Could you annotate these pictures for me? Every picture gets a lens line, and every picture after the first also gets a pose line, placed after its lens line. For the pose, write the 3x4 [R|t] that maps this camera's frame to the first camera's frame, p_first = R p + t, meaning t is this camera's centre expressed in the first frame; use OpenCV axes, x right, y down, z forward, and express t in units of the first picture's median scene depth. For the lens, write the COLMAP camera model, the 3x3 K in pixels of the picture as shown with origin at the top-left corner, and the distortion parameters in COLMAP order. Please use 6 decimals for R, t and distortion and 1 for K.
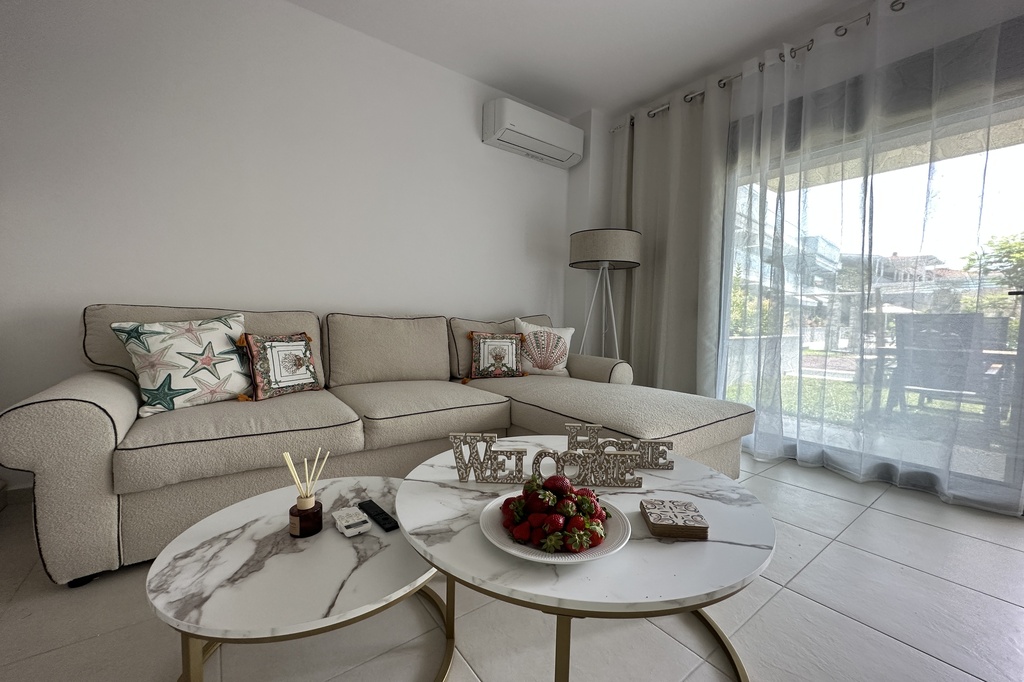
lens RADIAL K [[408.8, 0, 511.9], [0, 408.8, 345.2], [0, 0, 1]] dist [-0.004244, 0.001204]
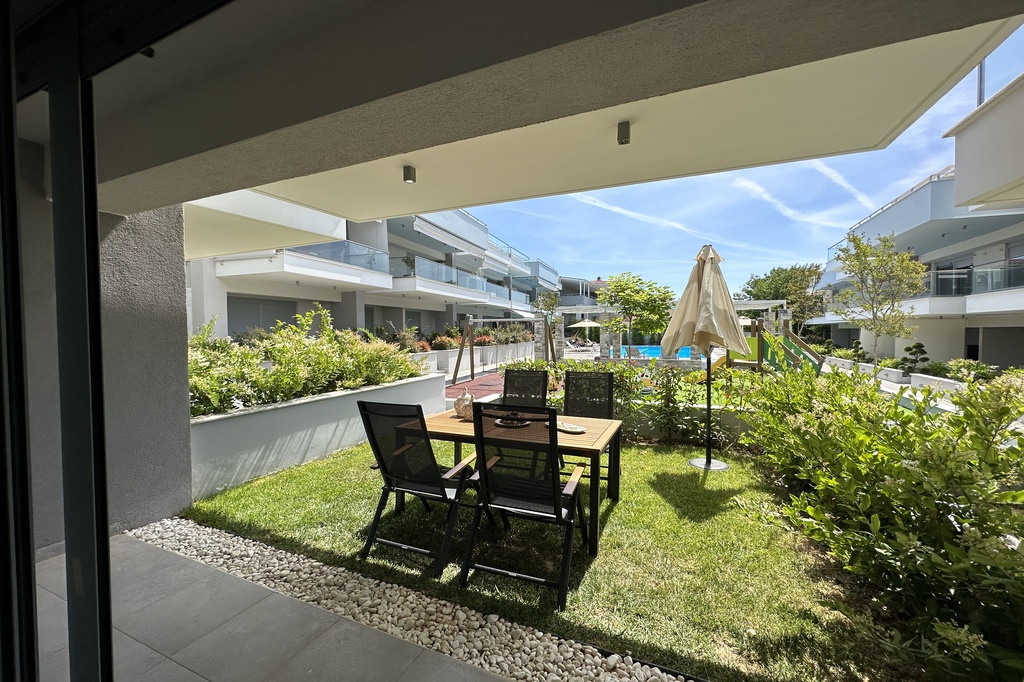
lens RADIAL K [[408.8, 0, 510.5], [0, 408.8, 339.6], [0, 0, 1]] dist [-0.004244, 0.001204]
pose [[0.872682, -0.030737, 0.487320, 1.089147], [0.049776, 0.998418, -0.026164, -0.204595], [-0.485745, 0.047090, 0.872831, 0.282532]]
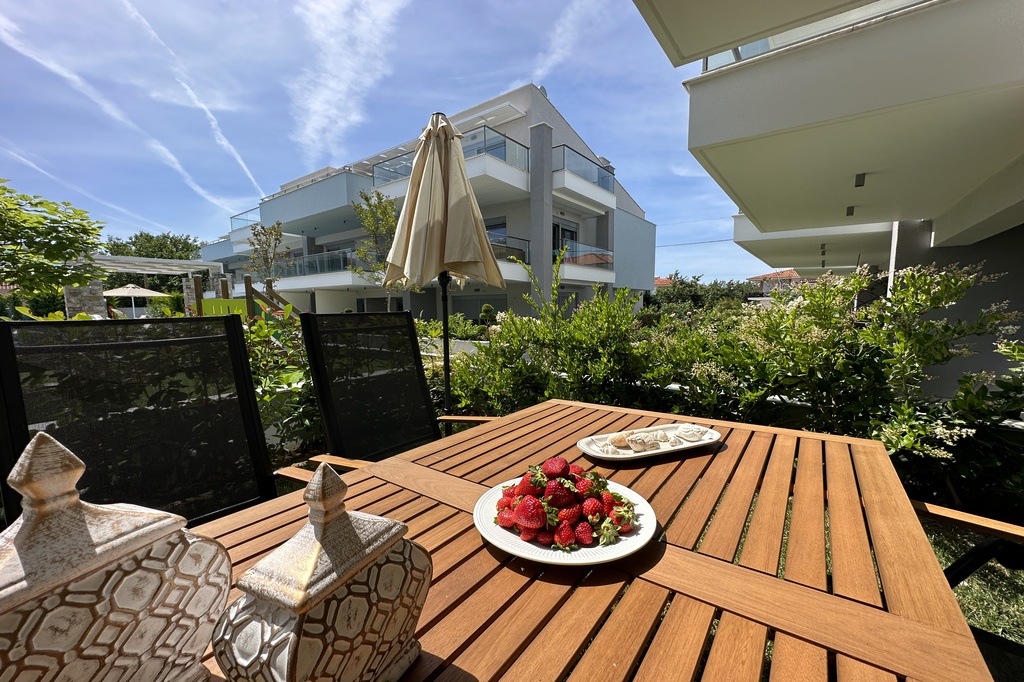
lens RADIAL K [[408.8, 0, 513.4], [0, 408.8, 353.9], [0, 0, 1]] dist [-0.004244, 0.001204]
pose [[-0.275769, -0.122949, 0.953328, 1.476131], [0.066073, 0.987015, 0.146407, -0.120248], [-0.958950, 0.103363, -0.264065, 1.461076]]
